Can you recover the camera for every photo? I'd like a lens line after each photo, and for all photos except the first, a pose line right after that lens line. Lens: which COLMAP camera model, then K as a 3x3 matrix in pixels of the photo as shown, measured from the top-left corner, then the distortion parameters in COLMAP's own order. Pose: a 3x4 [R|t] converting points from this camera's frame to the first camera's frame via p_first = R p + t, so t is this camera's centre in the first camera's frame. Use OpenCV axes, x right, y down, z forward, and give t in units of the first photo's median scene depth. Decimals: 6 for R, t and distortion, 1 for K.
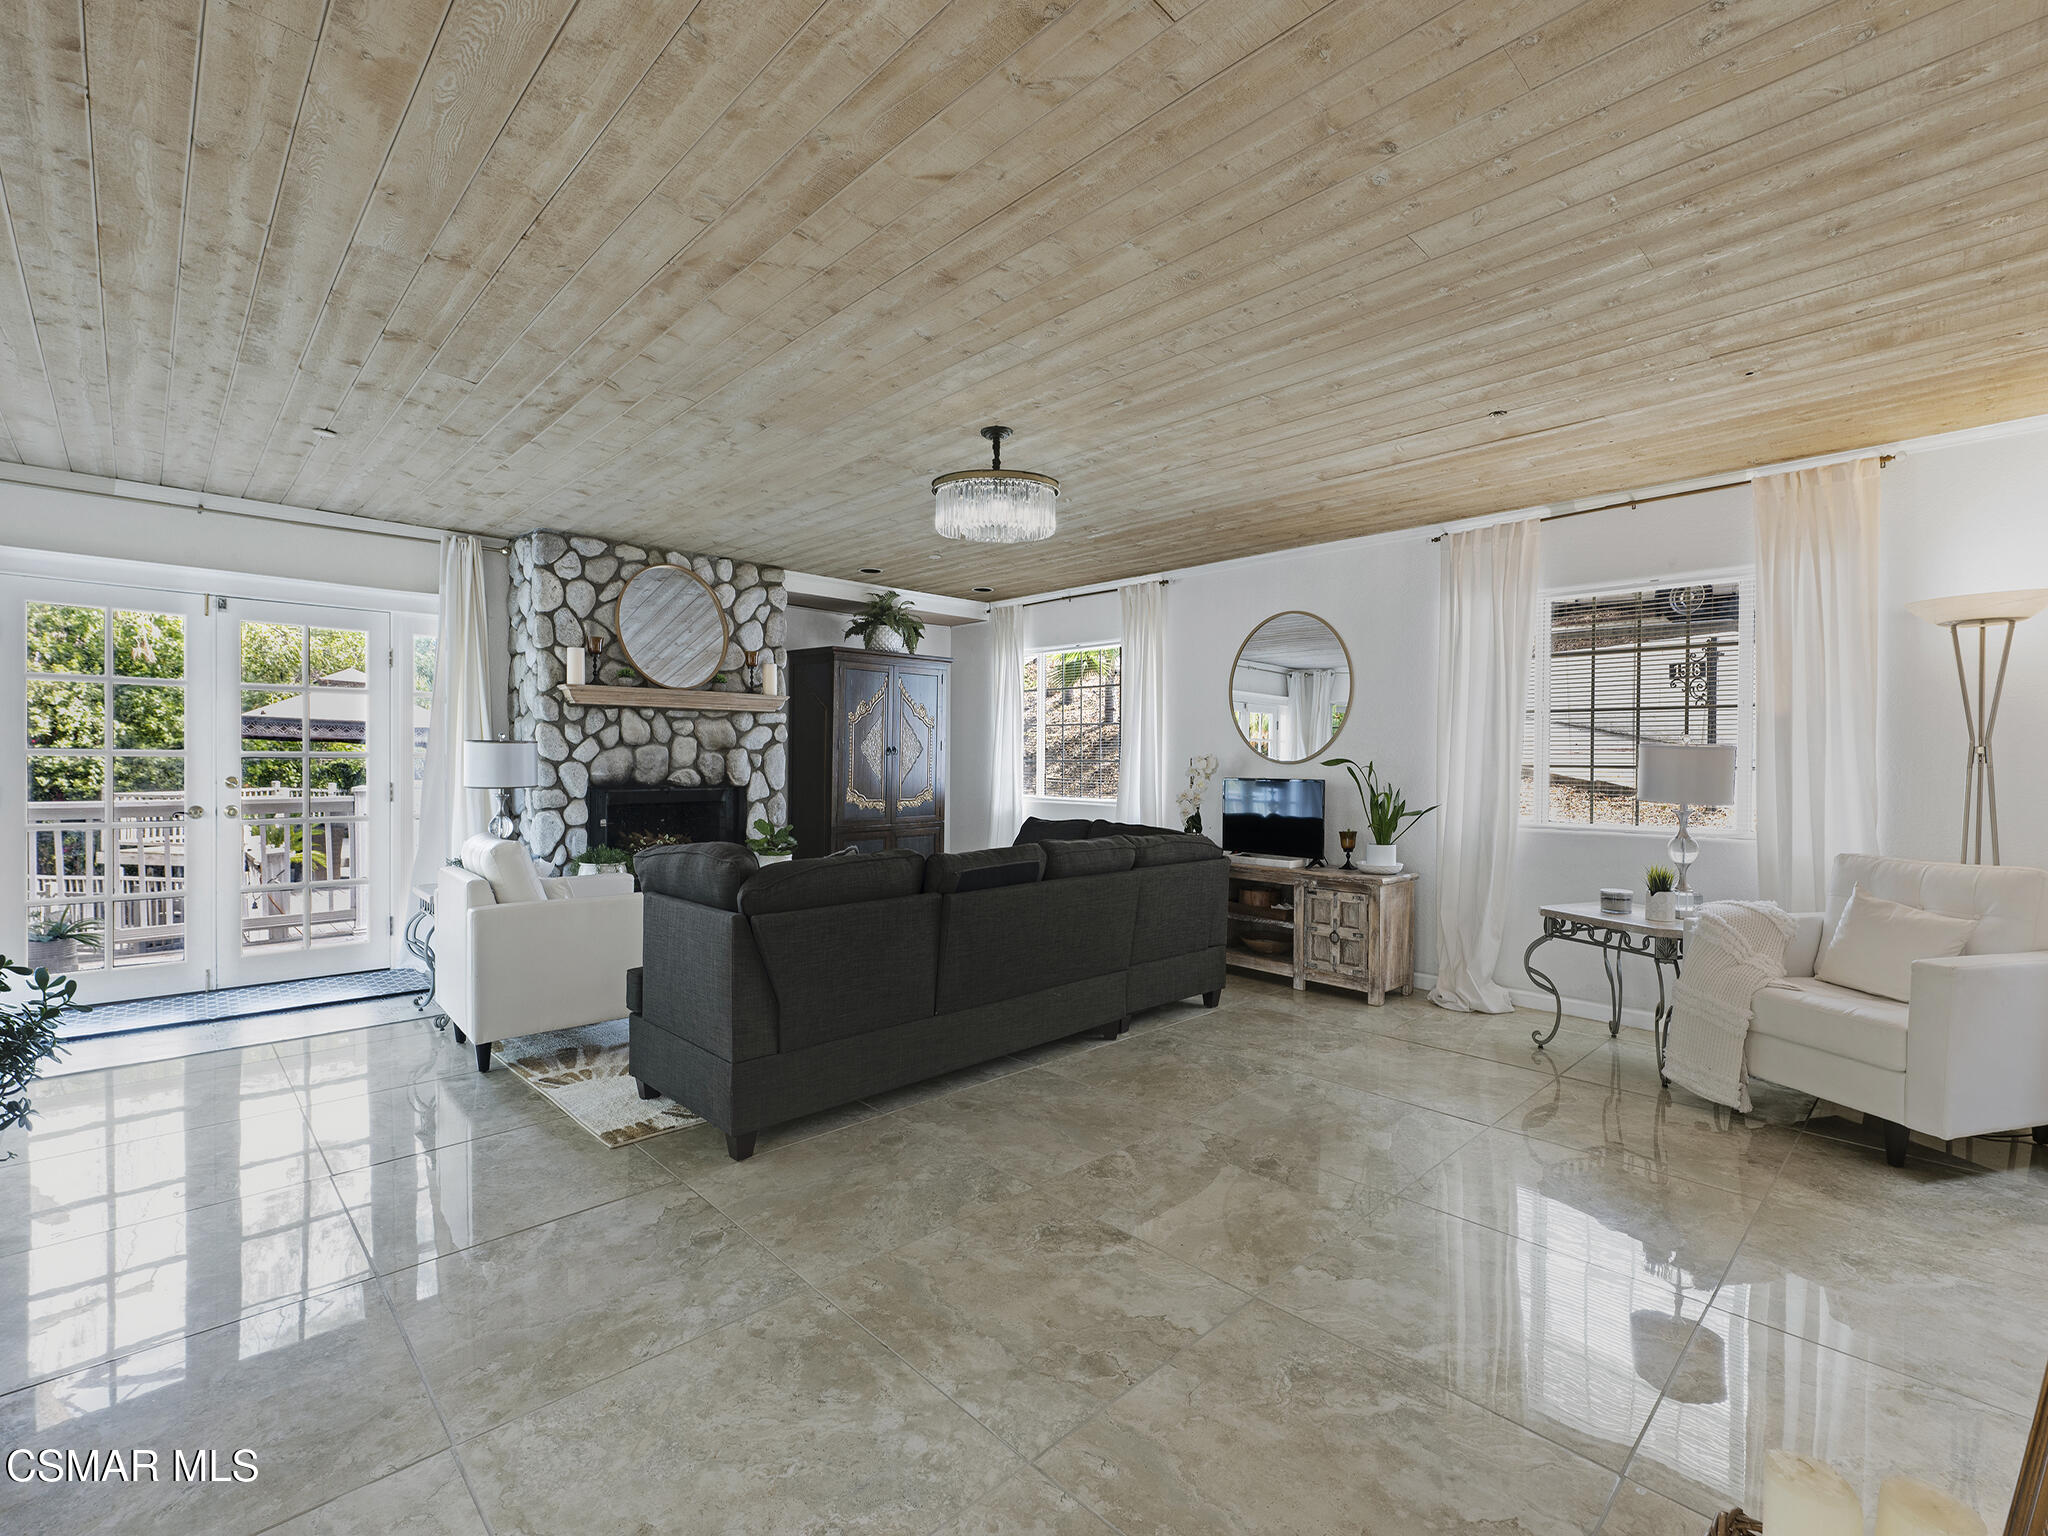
lens RADIAL K [[912.0, 0, 1018.9], [0, 912.0, 770.0], [0, 0, 1]] dist [0.002290, 0.000034]
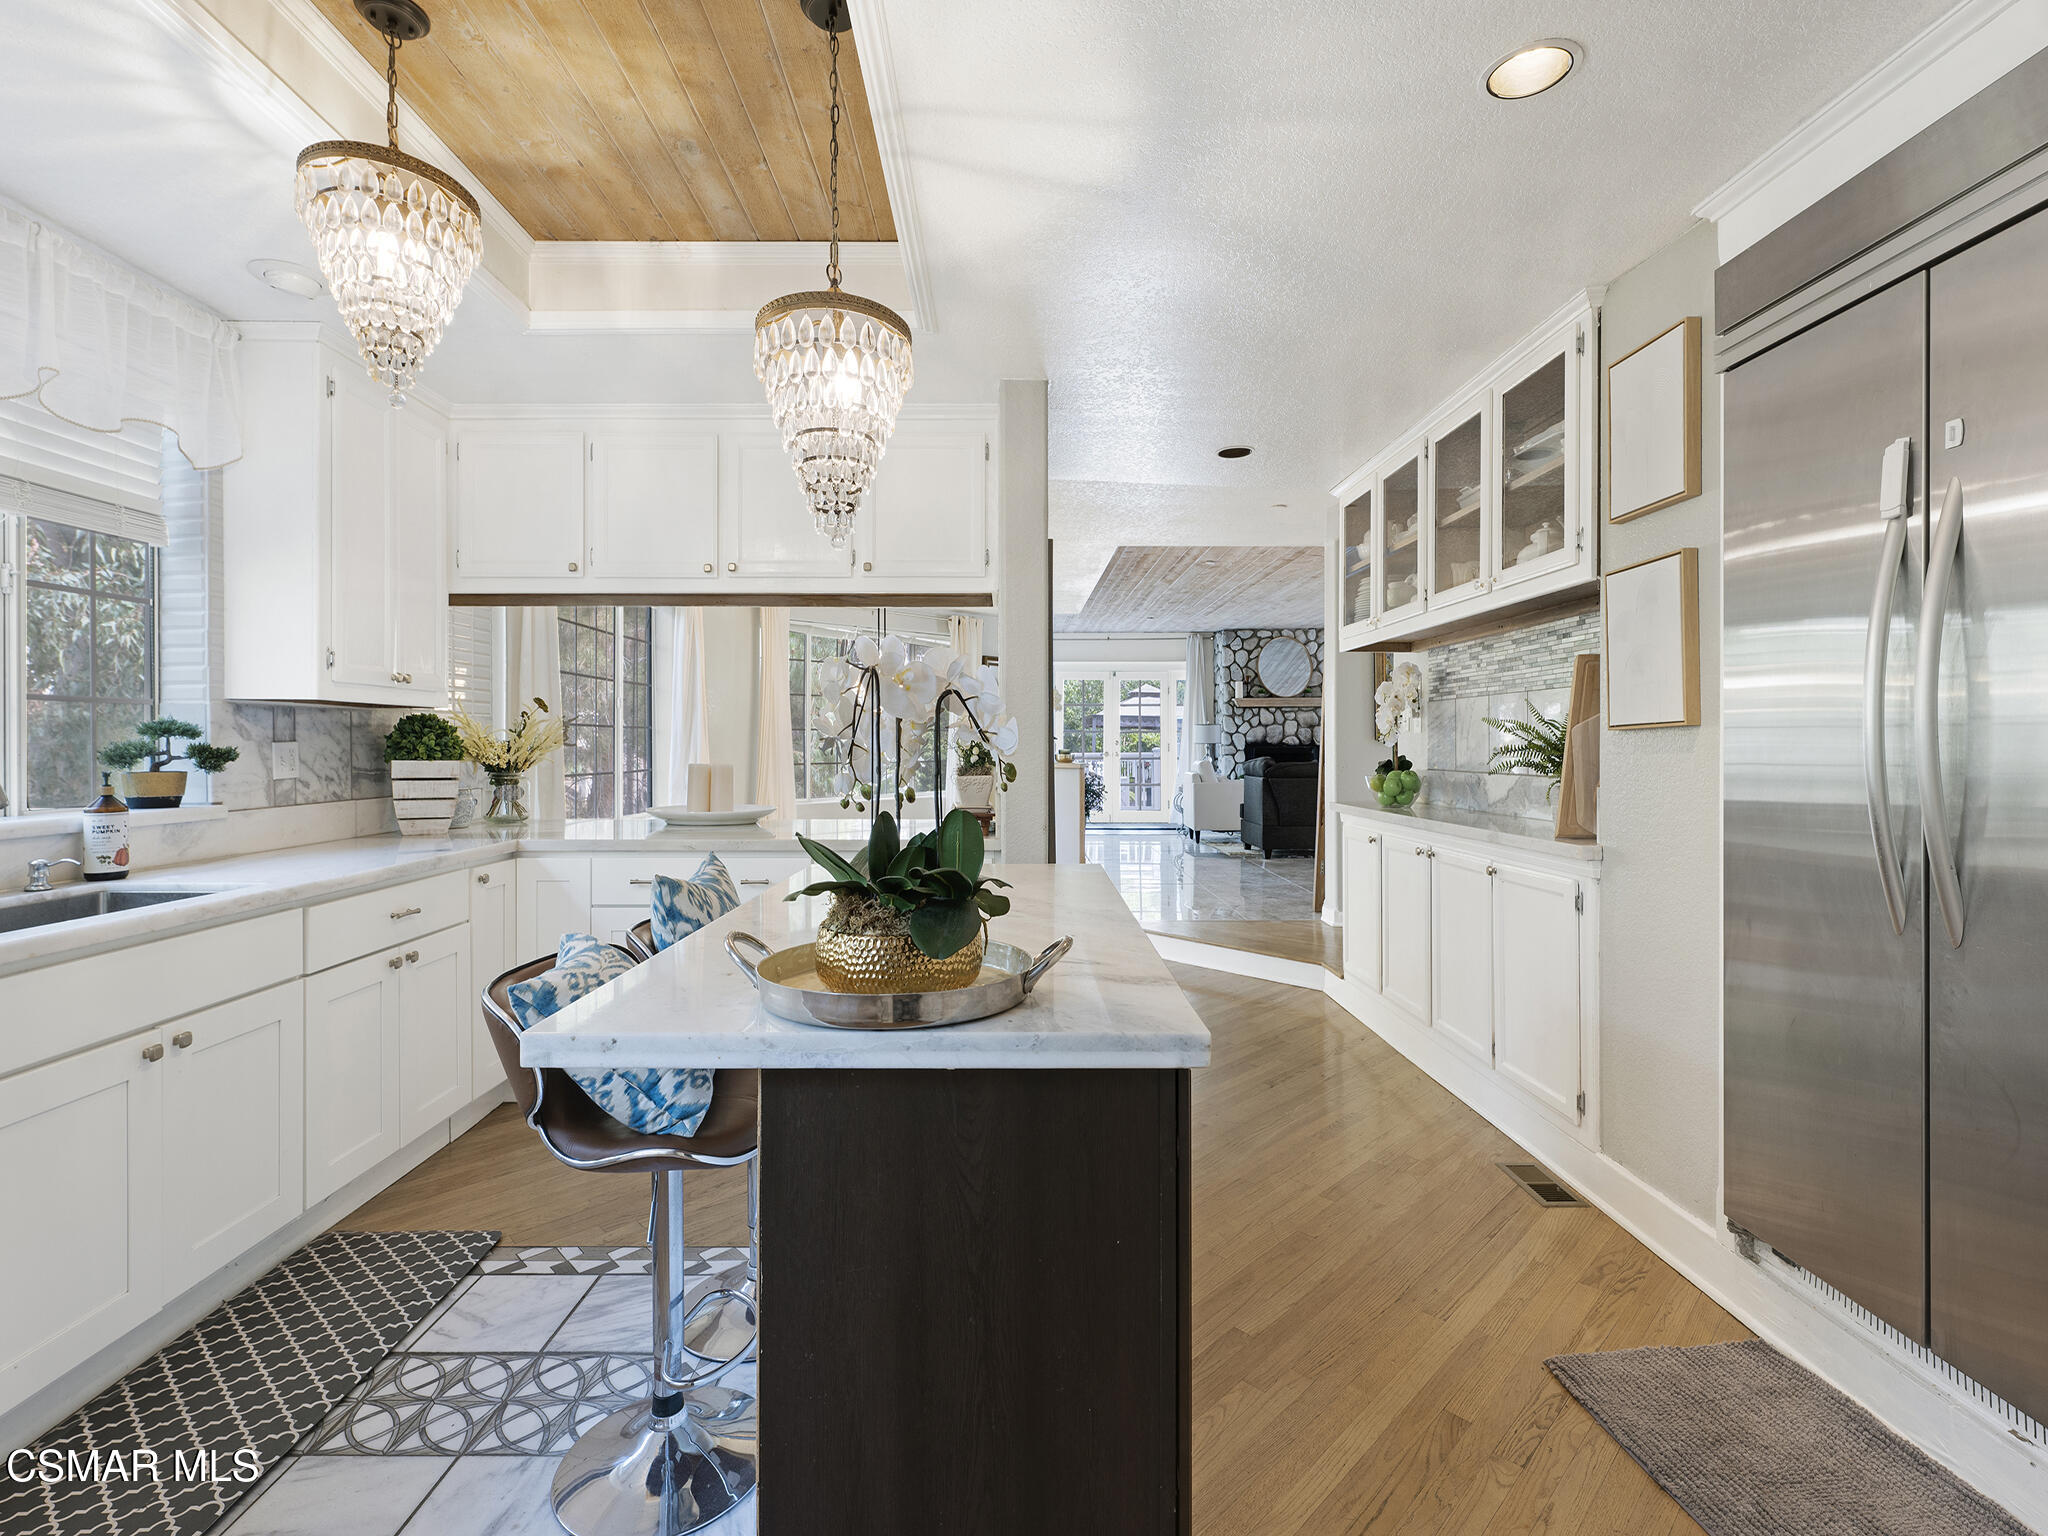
lens RADIAL K [[885.8, 0, 1019.7], [0, 885.8, 747.5], [0, 0, 1]] dist [0.000135, 0.000000]
pose [[0.717185, -0.006415, -0.696853, 0.602093], [0.000052, 0.999958, -0.009152, 0.043421], [0.696883, 0.006527, 0.717155, -0.870443]]
